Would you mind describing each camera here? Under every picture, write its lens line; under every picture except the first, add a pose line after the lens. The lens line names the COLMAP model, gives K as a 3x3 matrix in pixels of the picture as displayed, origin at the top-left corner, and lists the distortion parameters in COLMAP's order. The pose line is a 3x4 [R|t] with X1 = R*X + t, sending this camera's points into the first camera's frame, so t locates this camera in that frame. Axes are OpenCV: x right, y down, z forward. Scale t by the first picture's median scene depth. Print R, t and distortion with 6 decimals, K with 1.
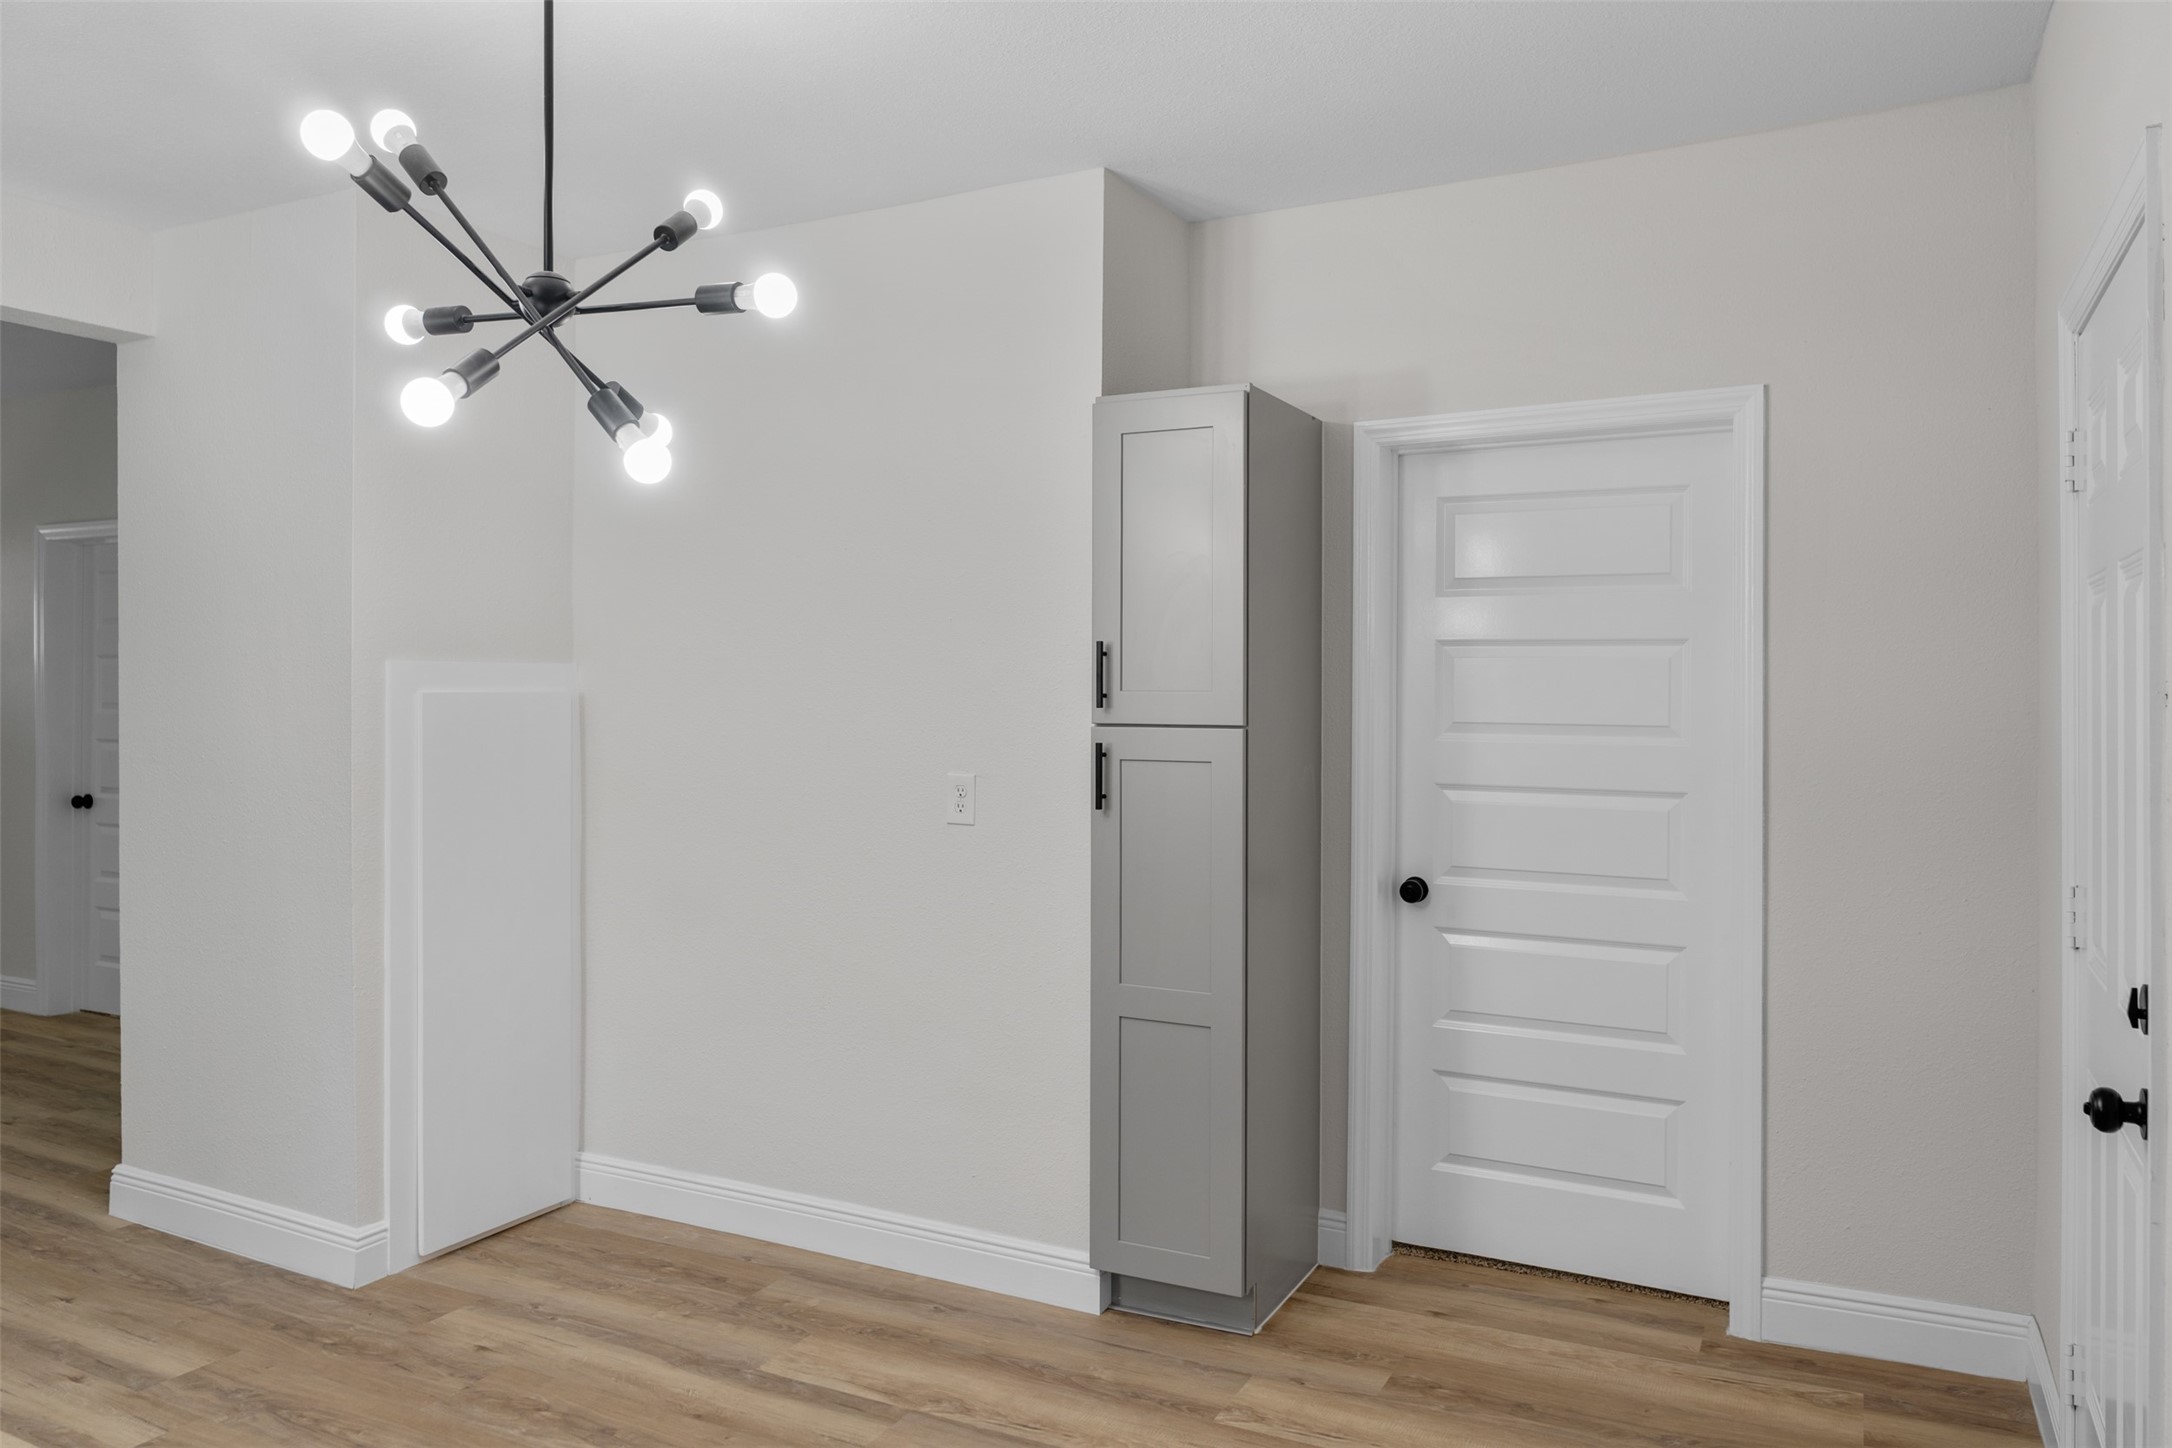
lens RADIAL K [[1517.1, 0, 1085.9], [0, 1517.1, 709.8], [0, 0, 1]] dist [-0.002836, -0.002550]
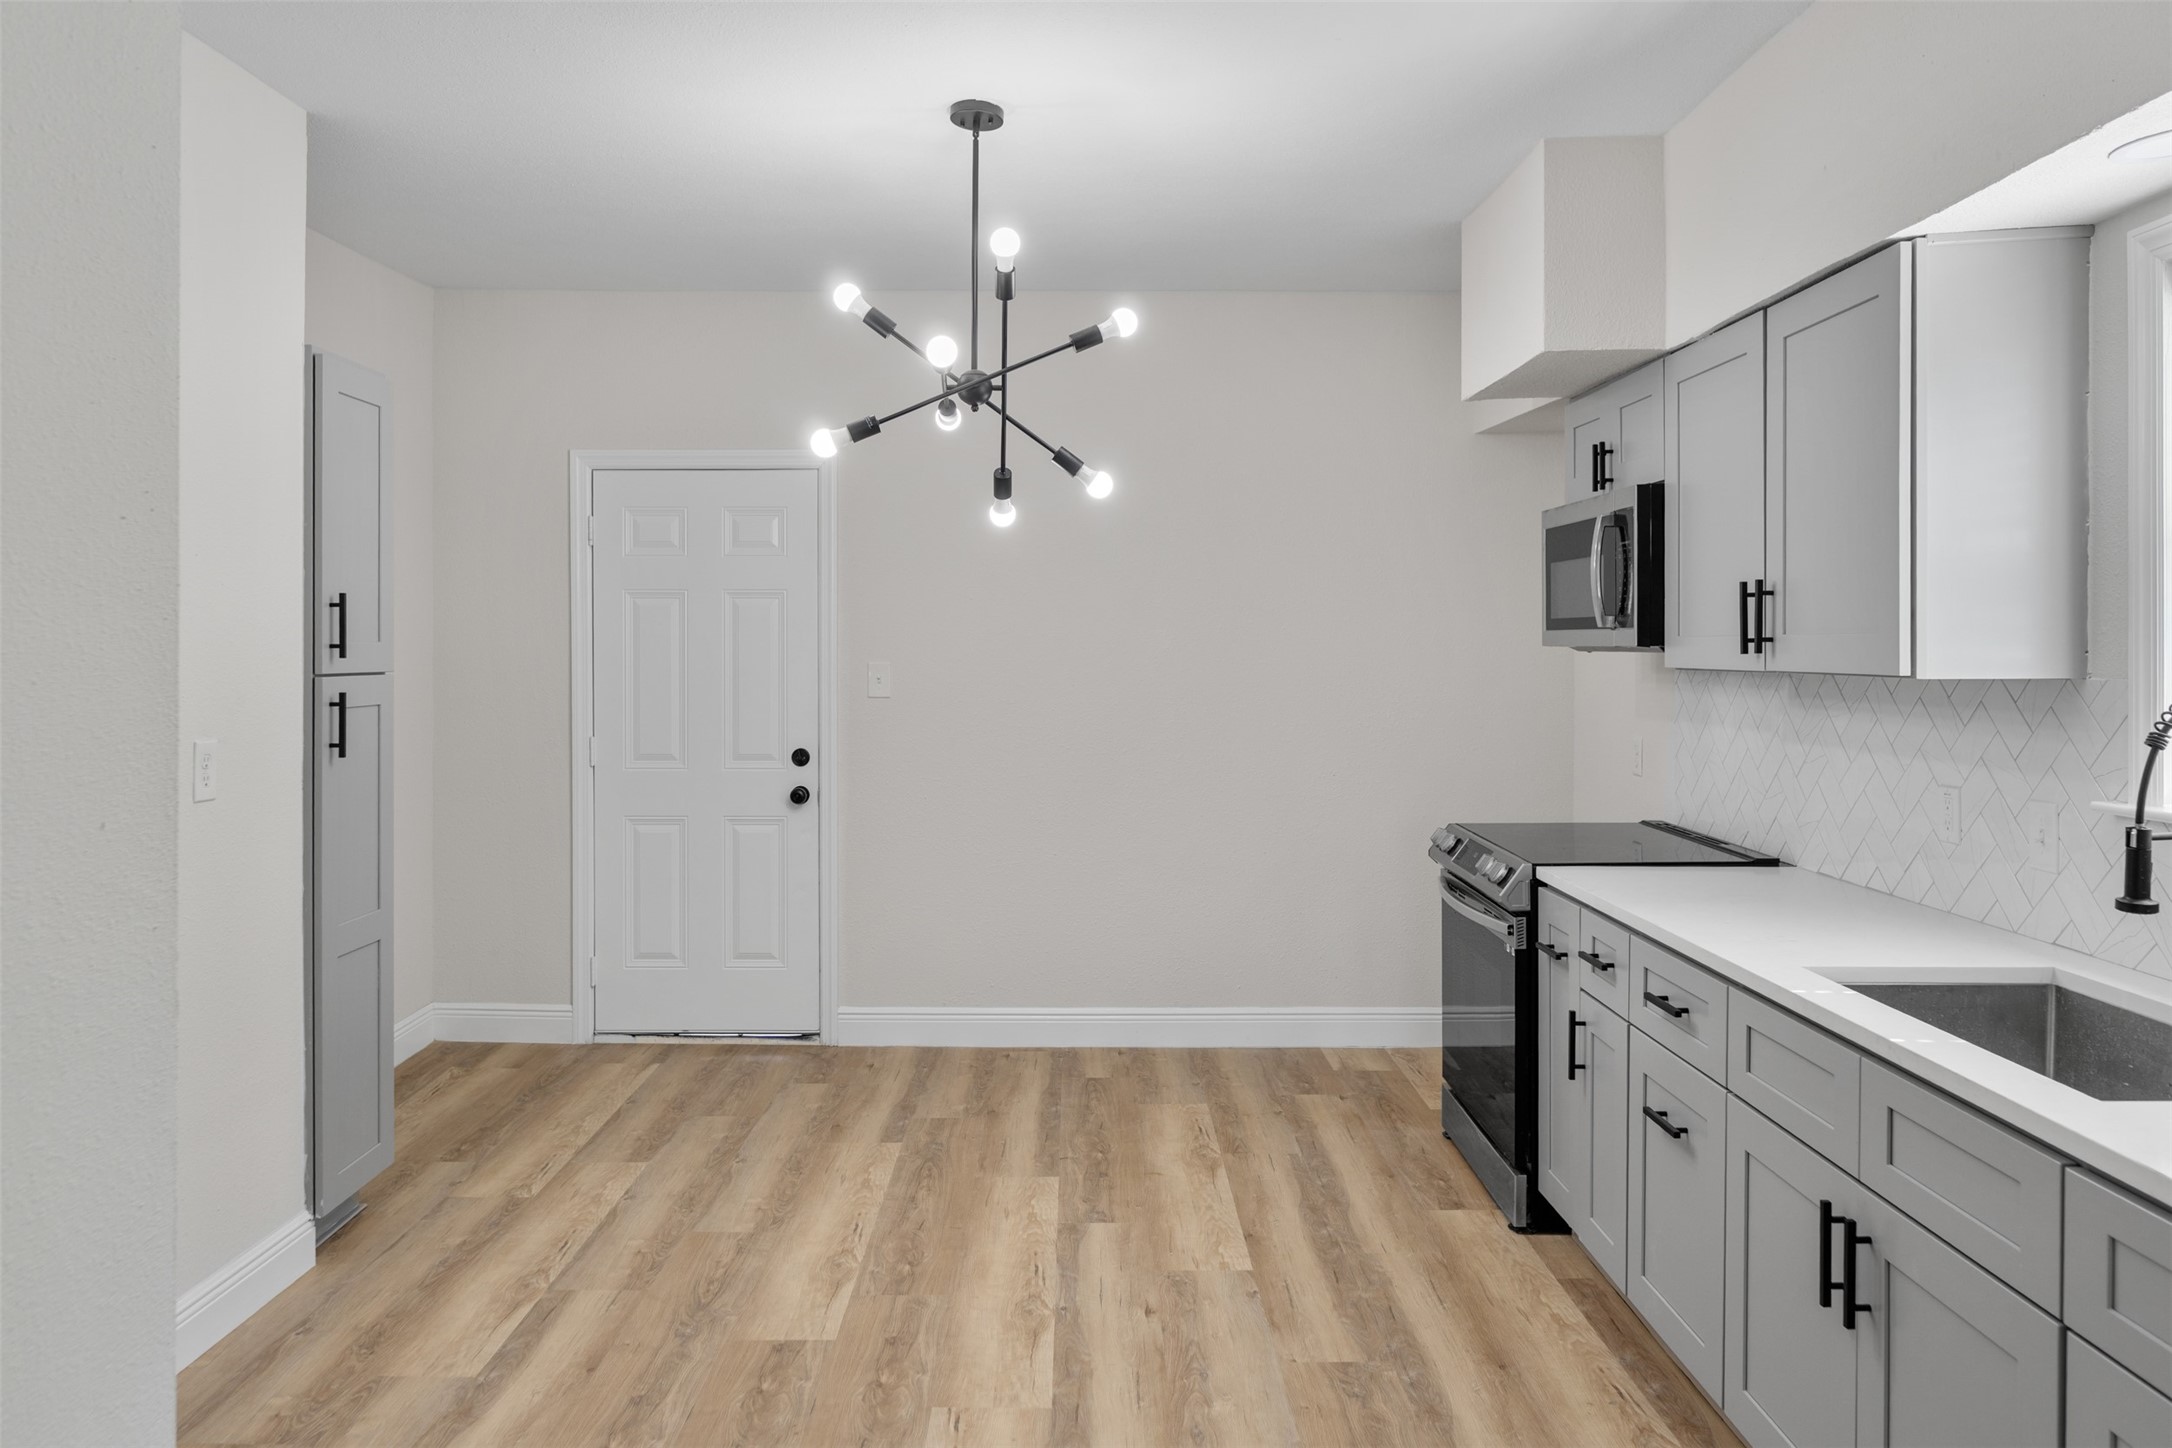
lens RADIAL K [[1517.1, 0, 1086.1], [0, 1517.1, 713.1], [0, 0, 1]] dist [-0.002836, -0.002550]
pose [[-0.472742, -0.042286, 0.880186, -1.197211], [0.002446, 0.998781, 0.049297, -0.015544], [-0.881197, 0.025458, -0.472063, 1.102156]]
